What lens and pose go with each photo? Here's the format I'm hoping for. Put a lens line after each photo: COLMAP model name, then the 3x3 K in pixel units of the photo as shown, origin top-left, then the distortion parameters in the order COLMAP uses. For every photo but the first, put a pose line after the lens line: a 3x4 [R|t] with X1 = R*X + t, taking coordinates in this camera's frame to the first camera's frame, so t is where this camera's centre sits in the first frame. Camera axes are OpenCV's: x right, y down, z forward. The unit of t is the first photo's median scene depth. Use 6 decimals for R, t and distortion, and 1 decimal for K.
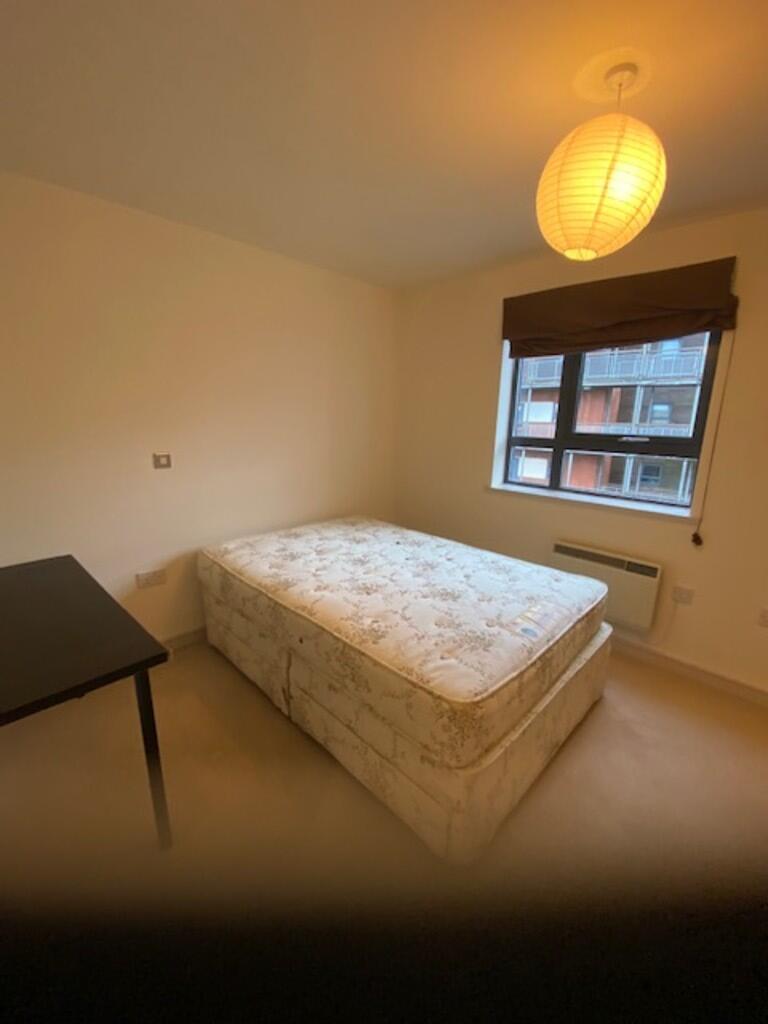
lens RADIAL K [[413.2, 0, 384.0], [0, 413.2, 512.0], [0, 0, 1]] dist [0.001286, -0.000027]
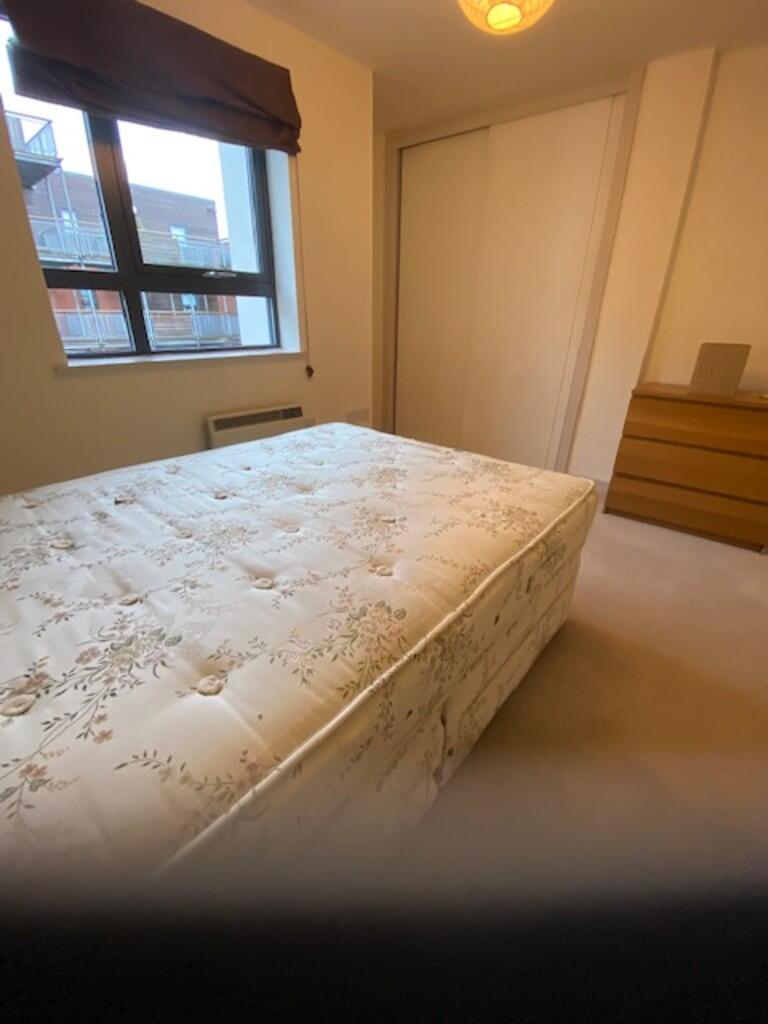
lens RADIAL K [[425.2, 0, 384.0], [0, 425.2, 512.0], [0, 0, 1]] dist [-0.004661, -0.000503]
pose [[-0.093745, -0.429440, 0.898217, -0.494146], [0.207441, 0.873964, 0.439494, -0.069503], [-0.973745, 0.227528, 0.007154, 0.874049]]
